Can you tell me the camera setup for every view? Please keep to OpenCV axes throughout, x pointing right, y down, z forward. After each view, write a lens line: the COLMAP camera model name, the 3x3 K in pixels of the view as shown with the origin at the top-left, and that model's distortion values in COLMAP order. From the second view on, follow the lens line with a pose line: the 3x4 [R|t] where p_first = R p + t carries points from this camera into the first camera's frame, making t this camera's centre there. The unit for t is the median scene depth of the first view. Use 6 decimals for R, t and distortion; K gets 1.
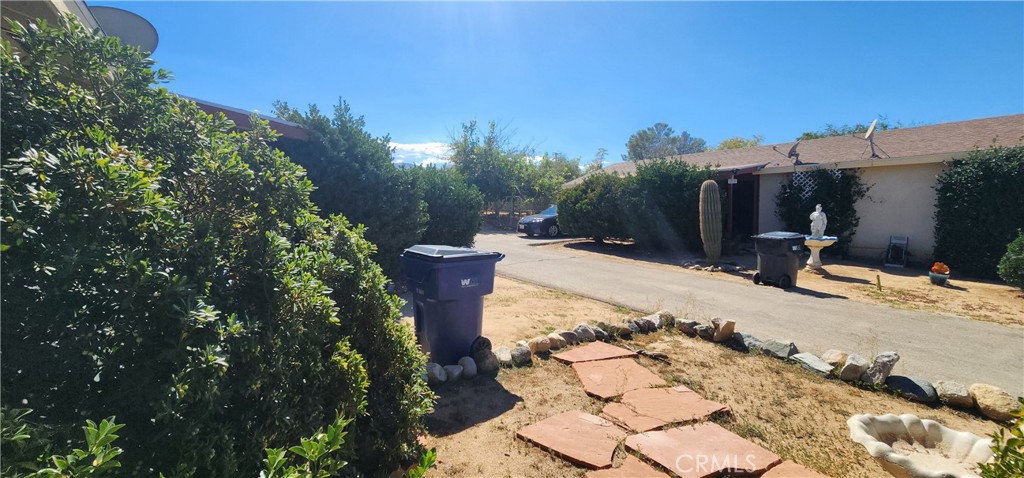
lens RADIAL K [[425.2, 0, 500.7], [0, 425.2, 230.0], [0, 0, 1]] dist [0.000765, -0.000389]
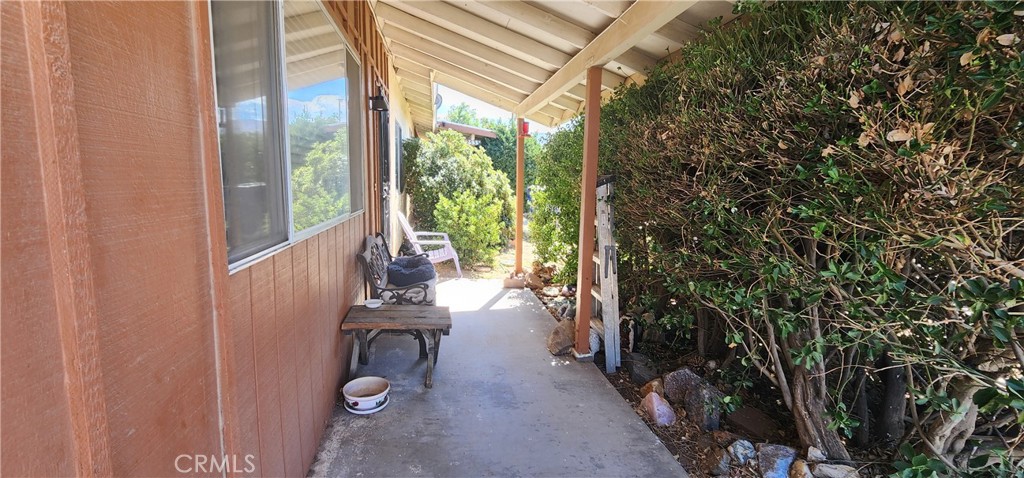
lens RADIAL K [[425.2, 0, 500.7], [0, 425.2, 230.0], [0, 0, 1]] dist [0.000765, -0.000389]
pose [[0.911384, 0.079246, -0.403856, 1.193283], [-0.052055, 0.995602, 0.077889, 0.199092], [0.408252, -0.049964, 0.911501, -2.439593]]
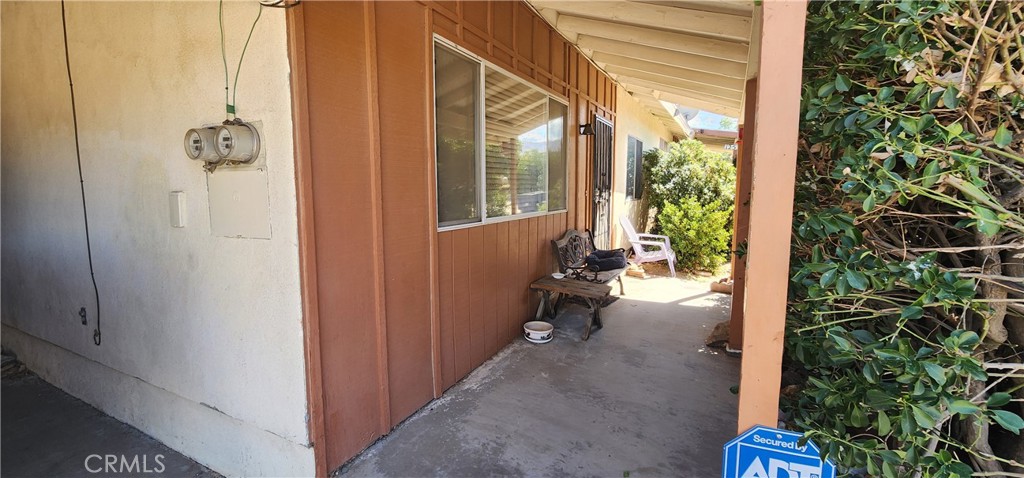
lens RADIAL K [[425.2, 0, 500.7], [0, 425.2, 230.0], [0, 0, 1]] dist [0.000765, -0.000389]
pose [[0.459332, 0.111377, -0.881254, 1.922256], [-0.054947, 0.993771, 0.096958, 0.182324], [0.886563, 0.003887, 0.462591, -2.500784]]
